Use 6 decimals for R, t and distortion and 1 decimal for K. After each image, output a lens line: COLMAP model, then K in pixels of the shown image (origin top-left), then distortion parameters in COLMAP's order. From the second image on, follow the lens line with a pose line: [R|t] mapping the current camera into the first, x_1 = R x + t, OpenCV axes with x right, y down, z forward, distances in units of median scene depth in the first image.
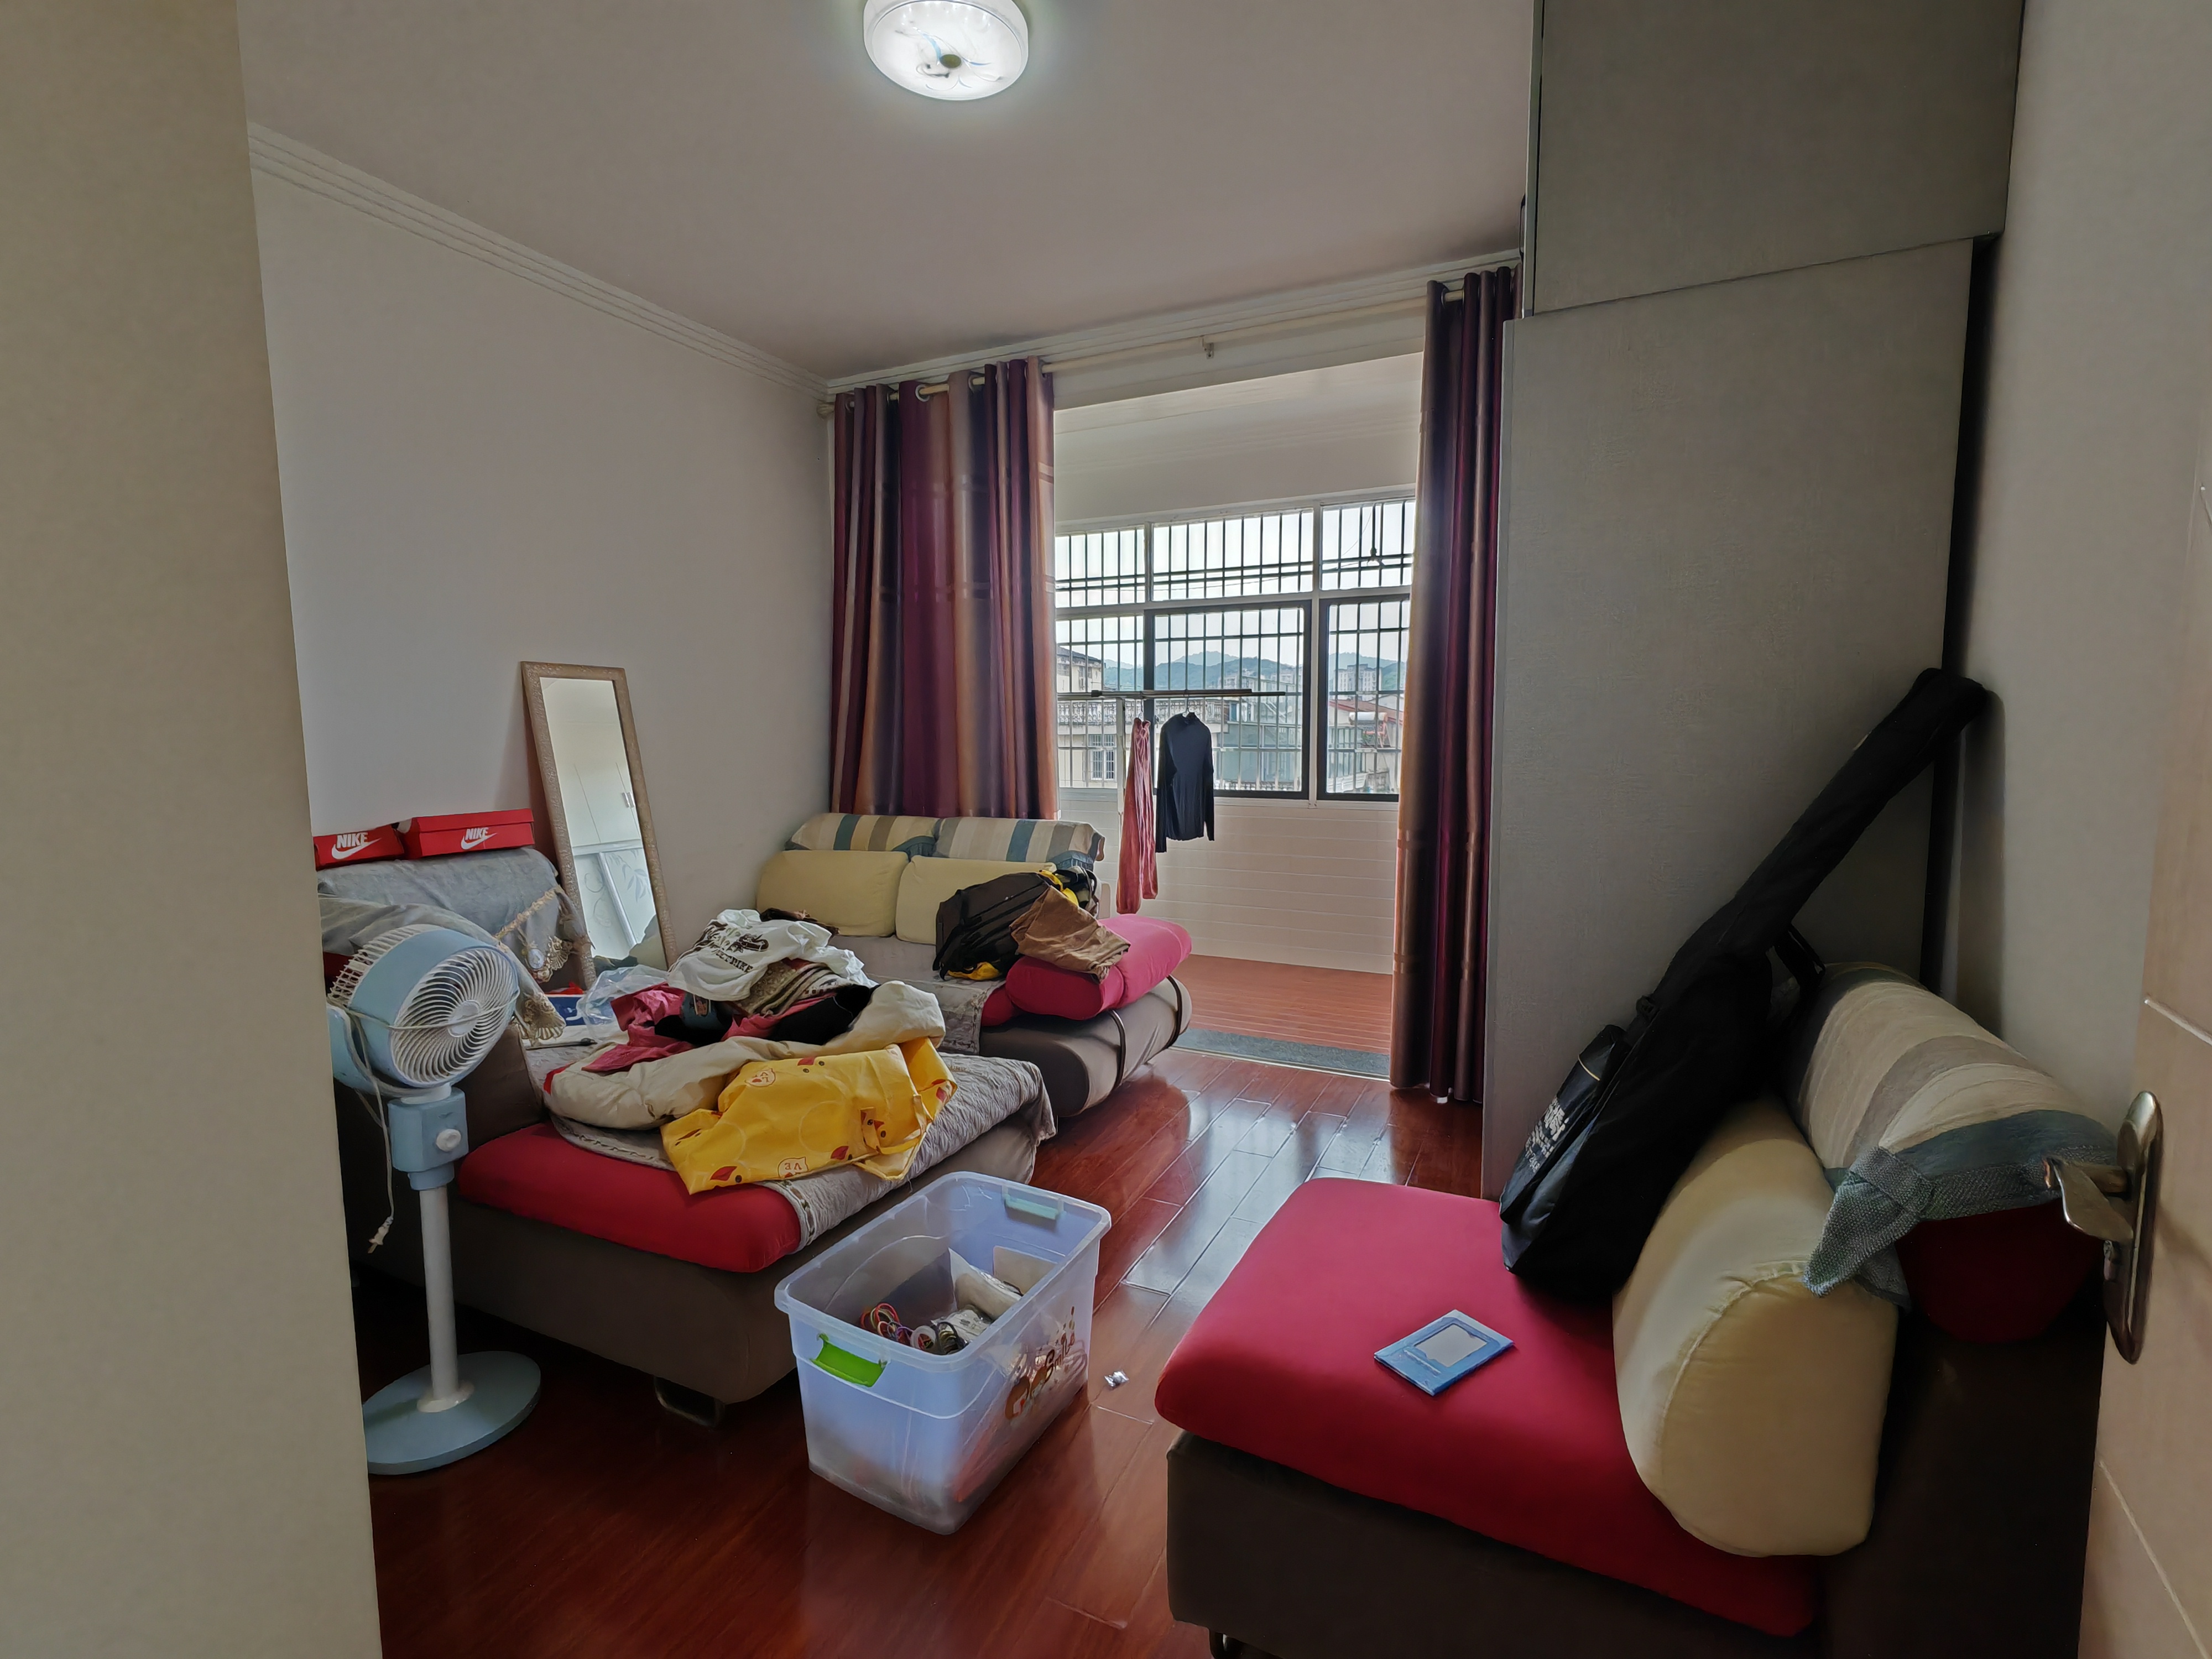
lens RADIAL K [[1019.5, 0, 1115.1], [0, 1019.5, 818.7], [0, 0, 1]] dist [-0.000005, -0.000613]
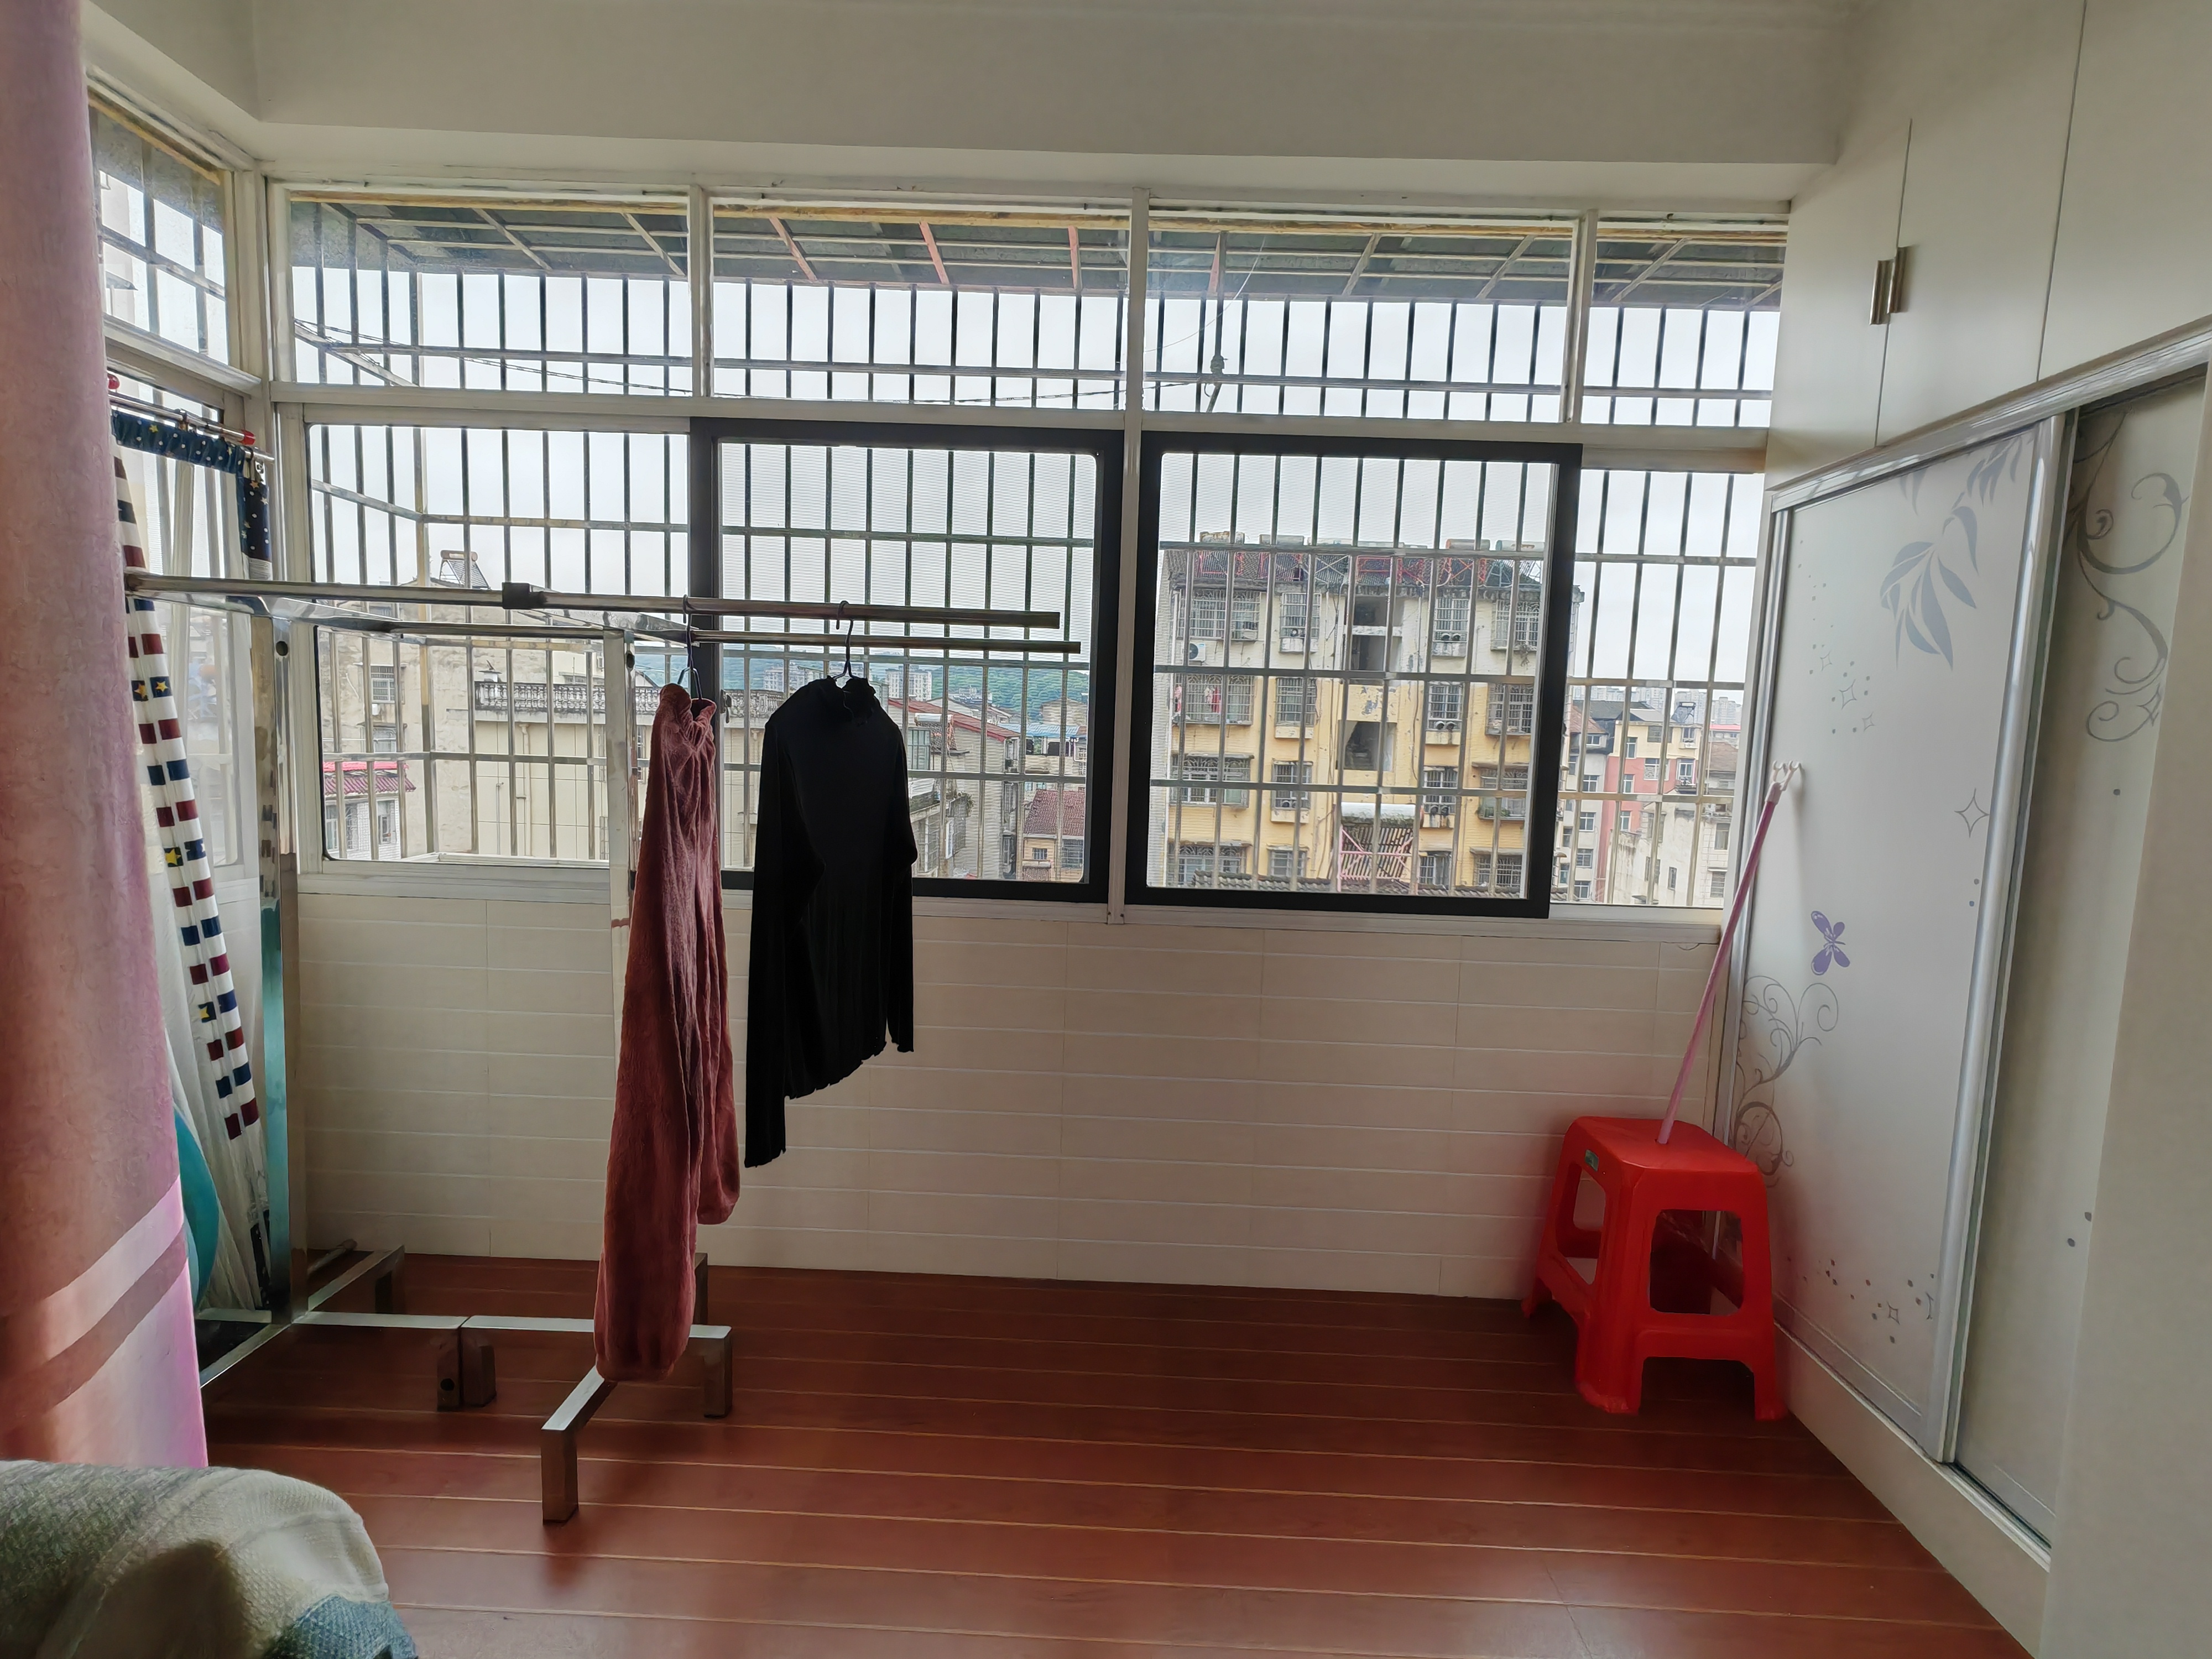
lens RADIAL K [[1019.5, 0, 1100.5], [0, 1019.5, 831.2], [0, 0, 1]] dist [-0.000005, -0.000613]
pose [[0.914213, -0.007064, 0.405172, 0.014325], [0.007299, 0.999973, 0.000964, -0.052841], [-0.405168, 0.002076, 0.914240, 0.646850]]
